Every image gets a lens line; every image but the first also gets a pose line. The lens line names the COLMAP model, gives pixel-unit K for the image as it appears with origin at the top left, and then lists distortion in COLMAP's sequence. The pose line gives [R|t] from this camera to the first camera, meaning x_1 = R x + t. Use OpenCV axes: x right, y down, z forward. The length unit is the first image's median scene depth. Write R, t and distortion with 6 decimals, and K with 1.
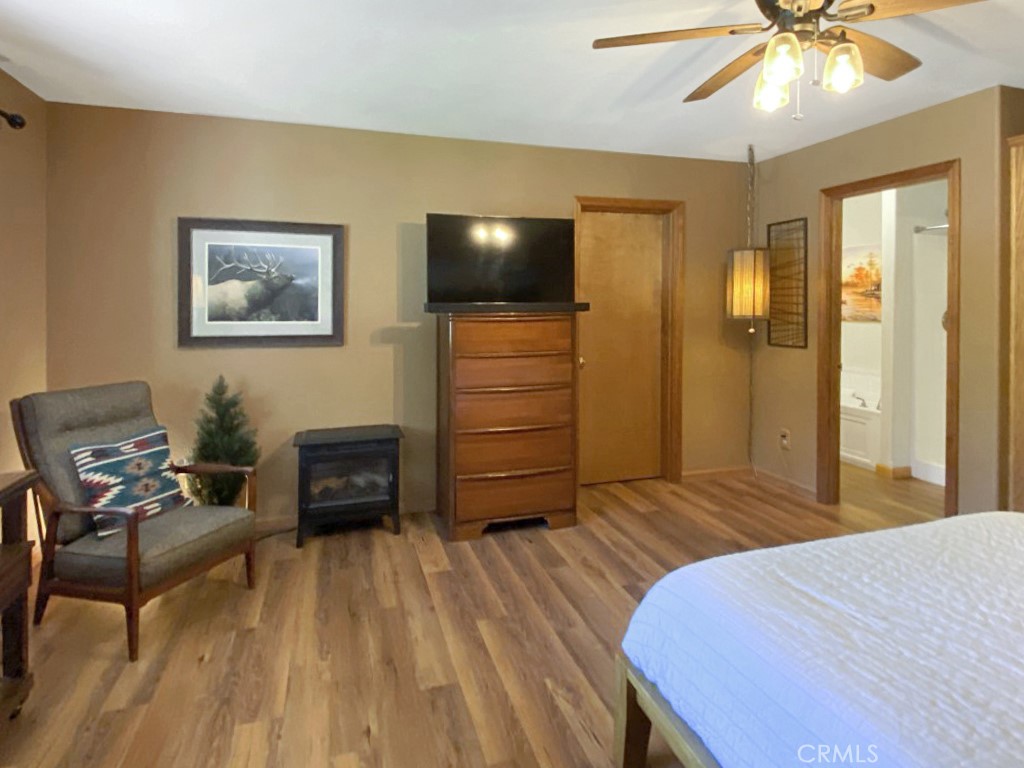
lens RADIAL K [[558.6, 0, 517.3], [0, 558.6, 307.5], [0, 0, 1]] dist [0.055301, -0.053629]
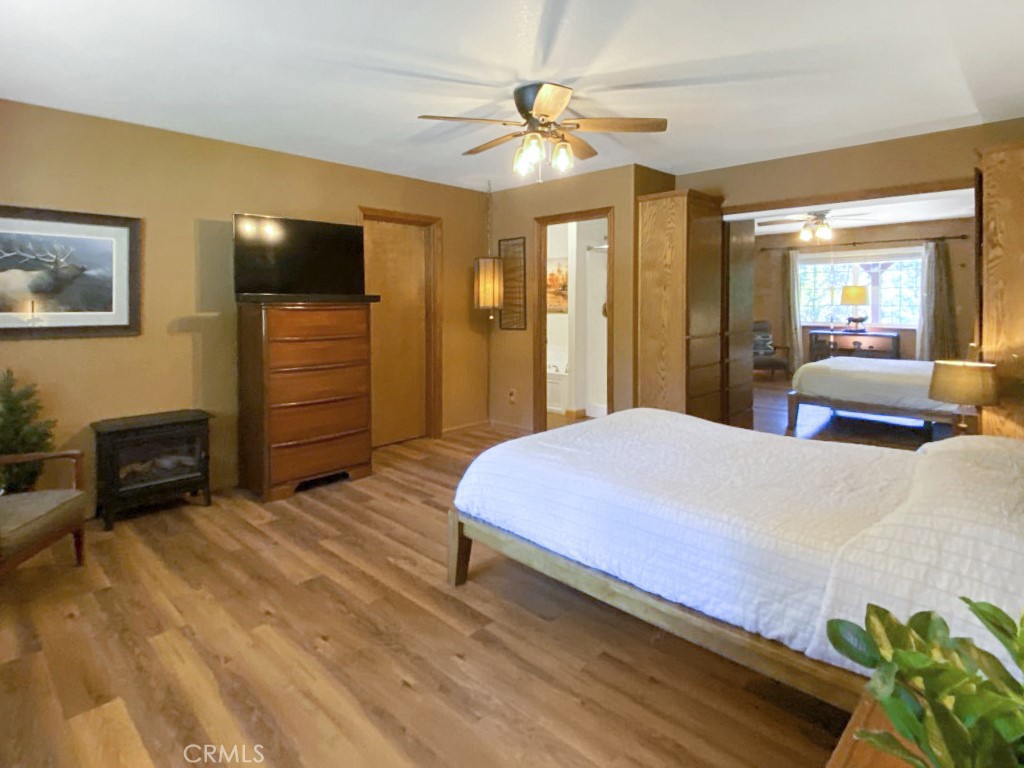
lens RADIAL K [[558.6, 0, 517.3], [0, 558.6, 307.5], [0, 0, 1]] dist [0.055301, -0.053629]
pose [[0.873799, -0.004649, 0.486265, -0.214861], [0.006199, 0.999980, -0.001579, 0.022260], [-0.486247, 0.004394, 0.873810, -0.240231]]
